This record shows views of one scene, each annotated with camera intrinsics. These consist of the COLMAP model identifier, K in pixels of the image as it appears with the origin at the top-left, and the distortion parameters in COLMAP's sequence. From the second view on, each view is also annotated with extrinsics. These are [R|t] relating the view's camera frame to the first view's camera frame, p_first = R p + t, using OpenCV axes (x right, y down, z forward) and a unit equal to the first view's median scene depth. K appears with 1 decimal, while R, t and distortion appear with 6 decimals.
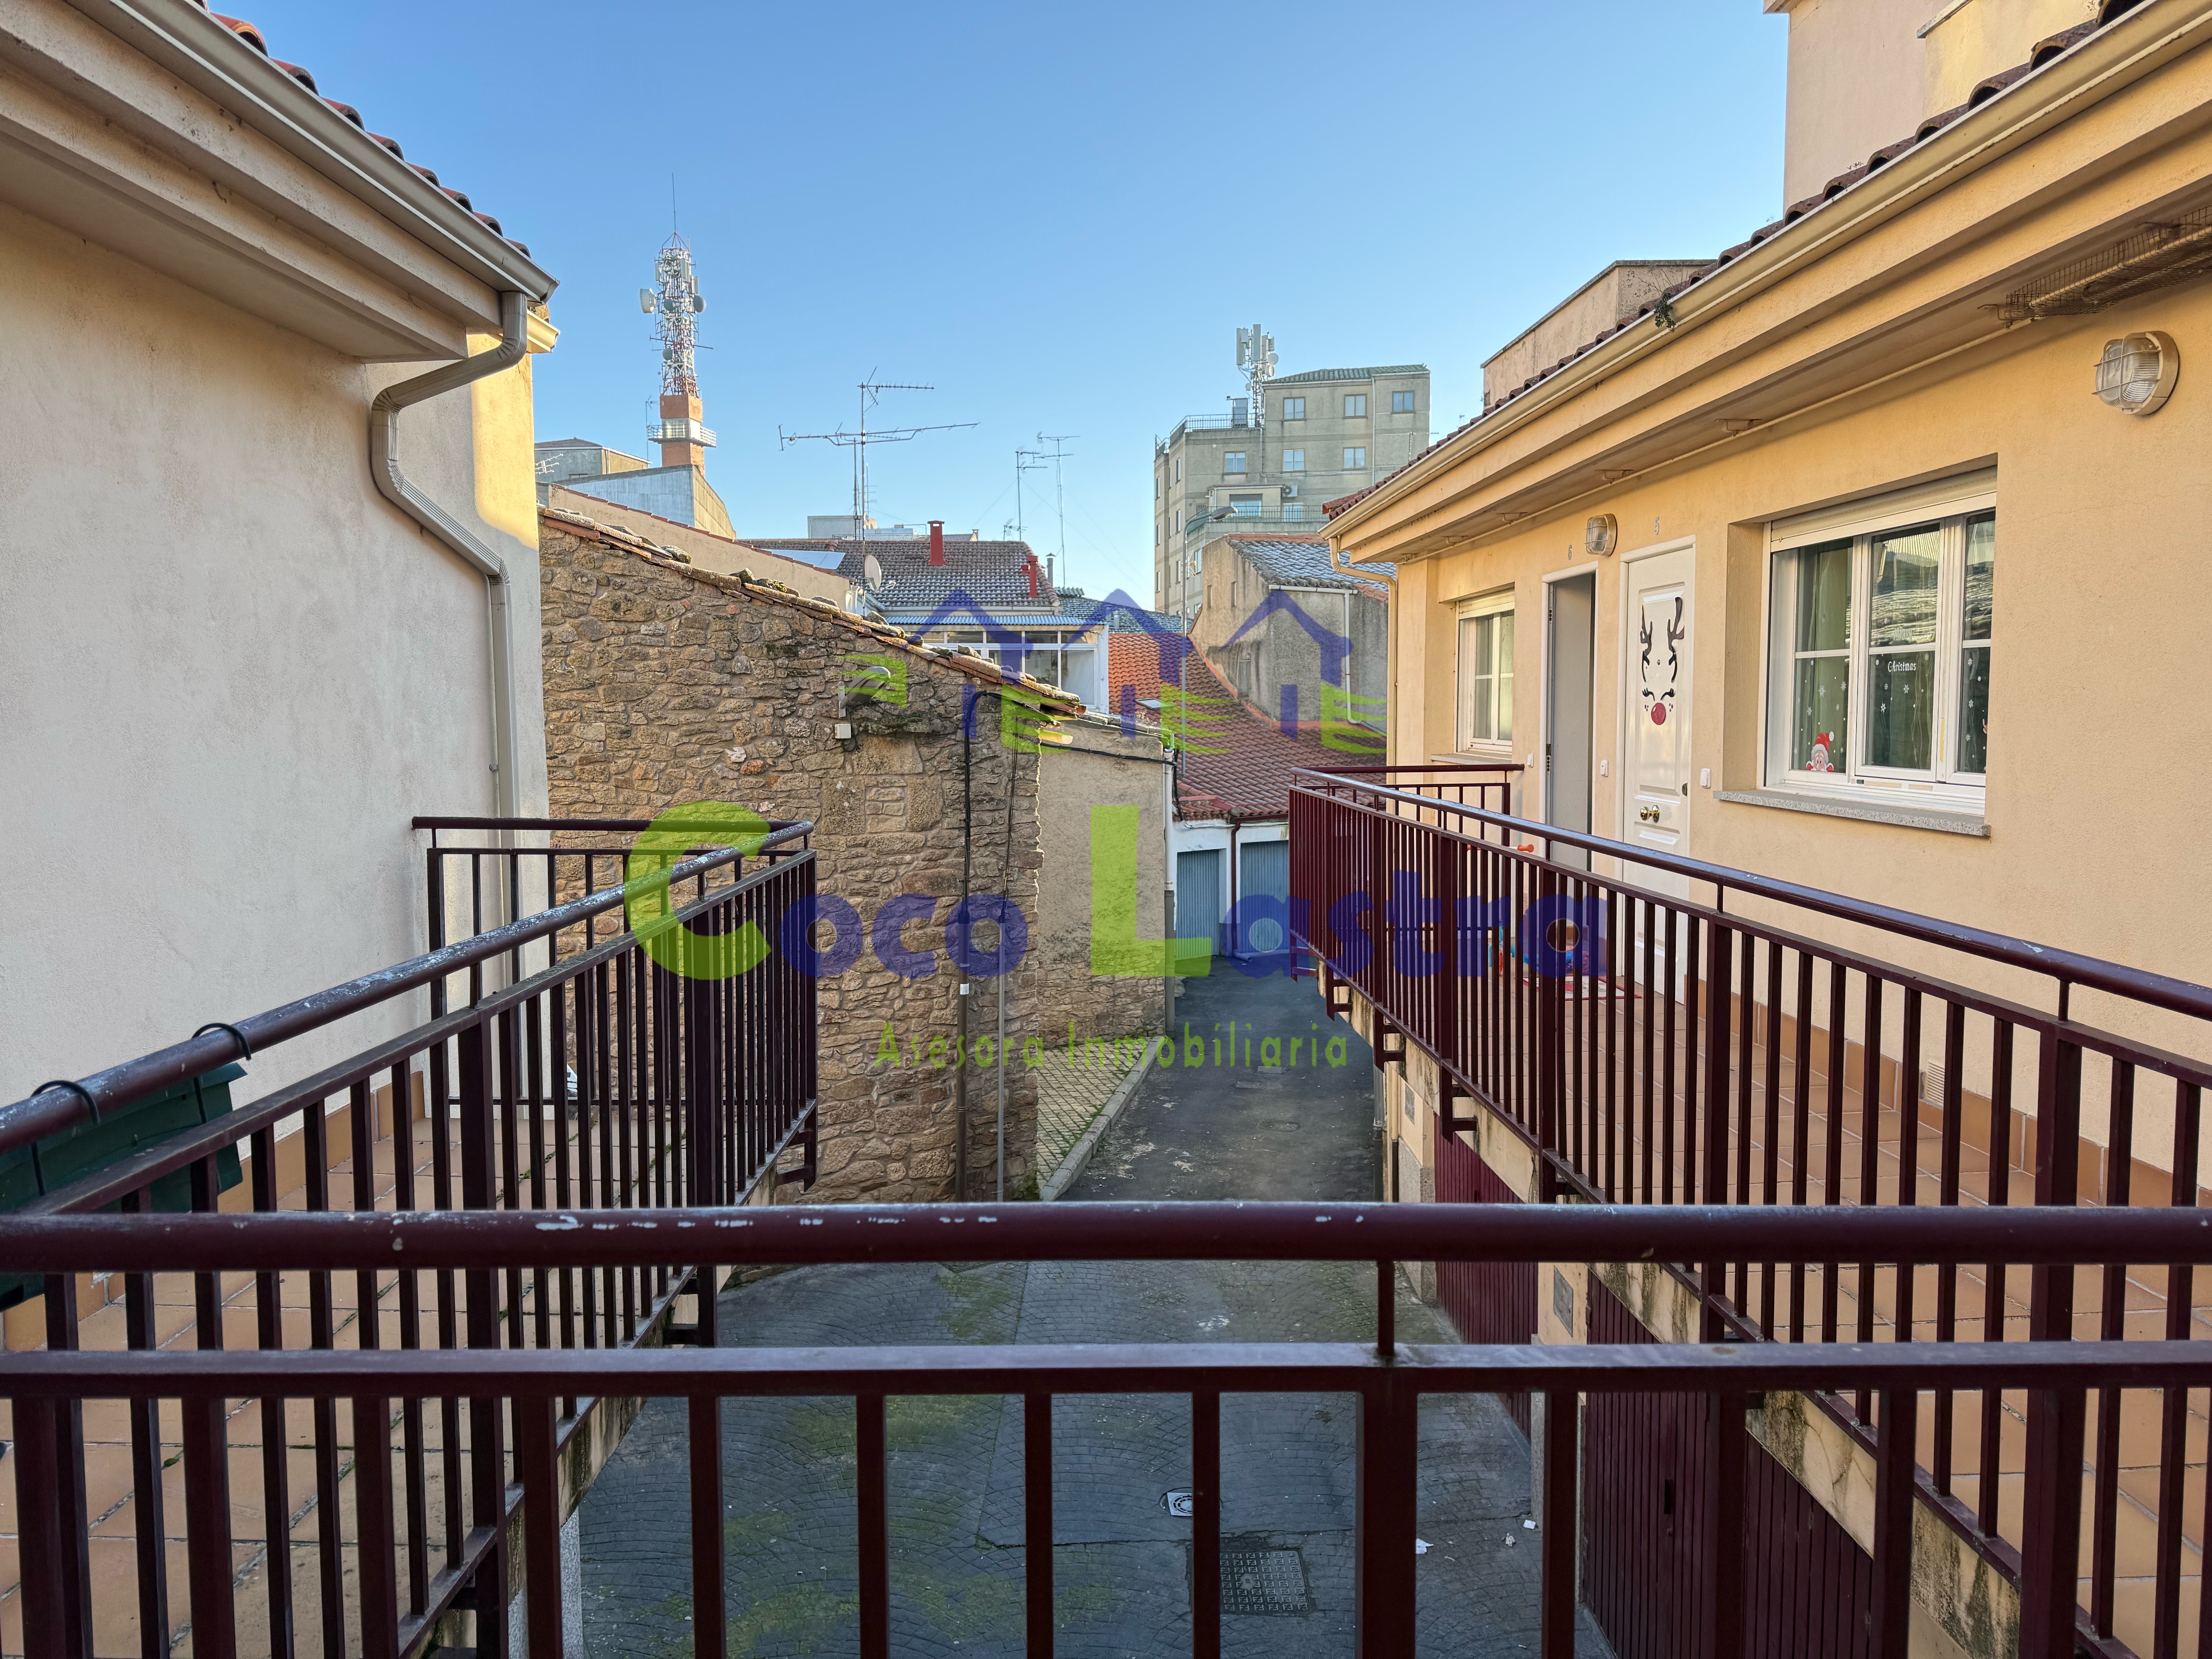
lens RADIAL K [[1529.3, 0, 1095.1], [0, 1529.3, 818.9], [0, 0, 1]] dist [0.155288, -0.264990]
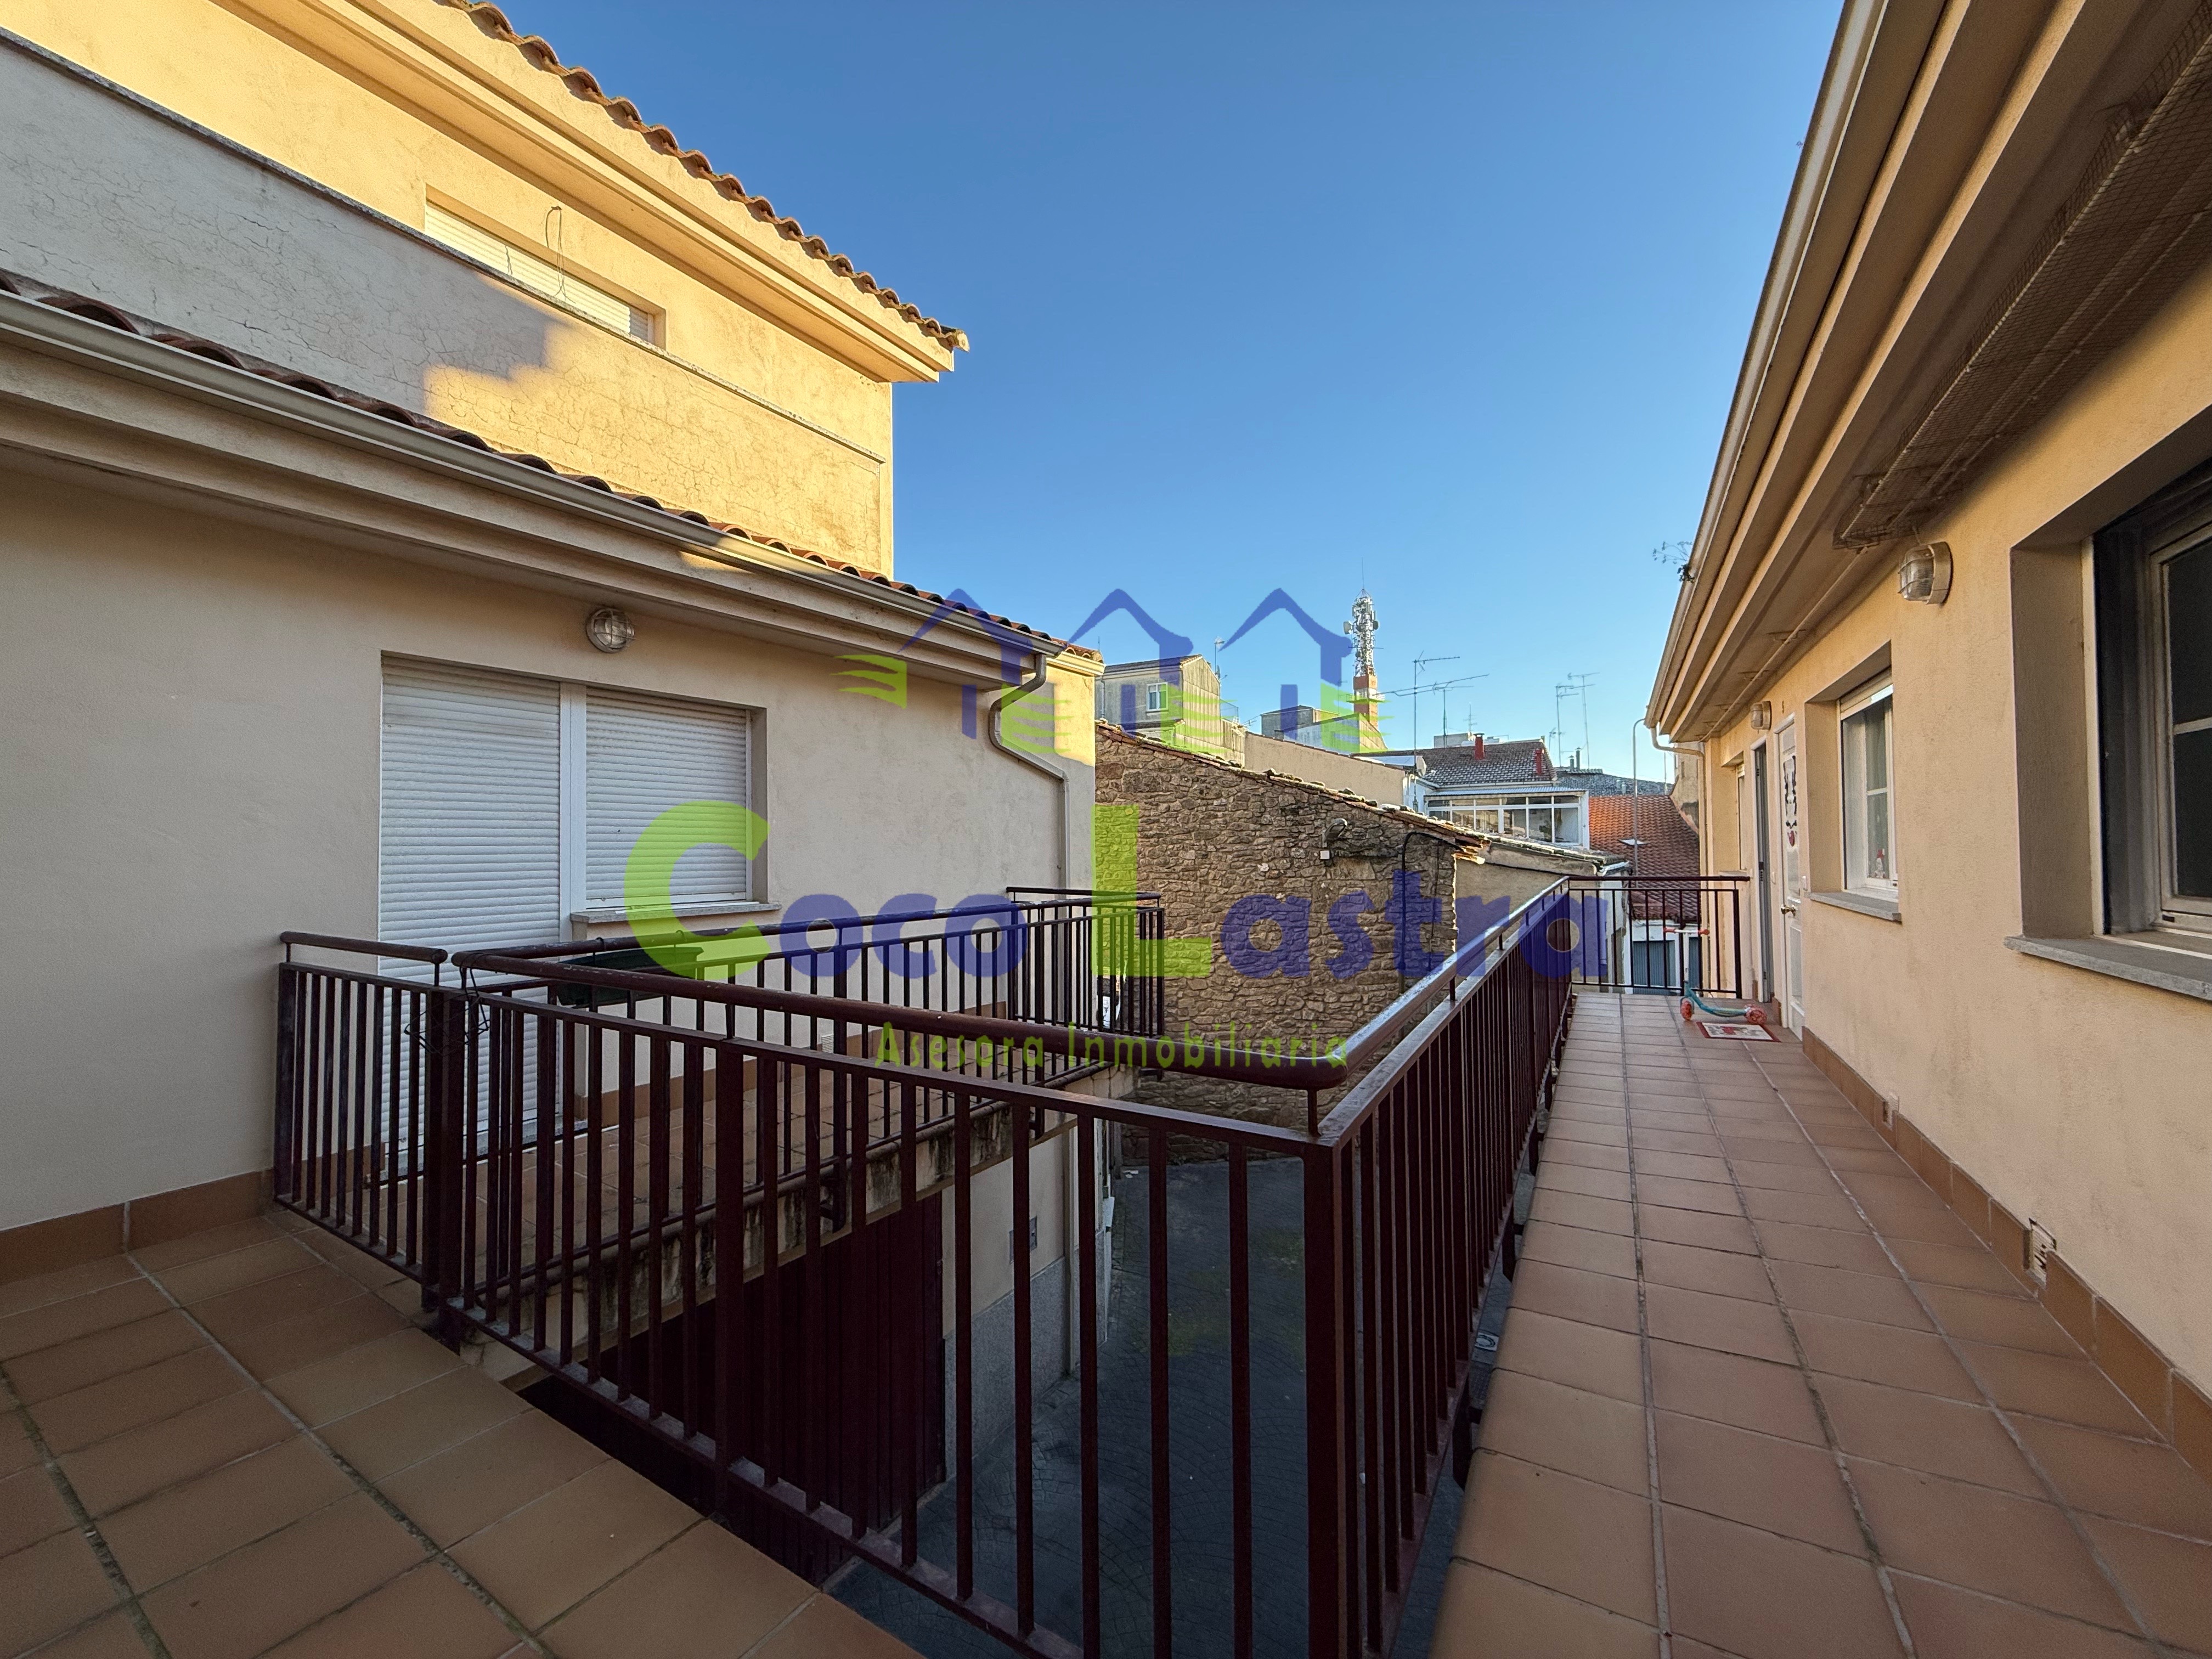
lens RADIAL K [[875.2, 0, 1094.9], [0, 875.2, 832.3], [0, 0, 1]] dist [-0.000064, -0.000672]
pose [[0.843036, -0.013701, -0.537683, 0.158724], [-0.035378, 0.996098, -0.080851, 0.008249], [0.536693, 0.087182, 0.839261, -0.000501]]
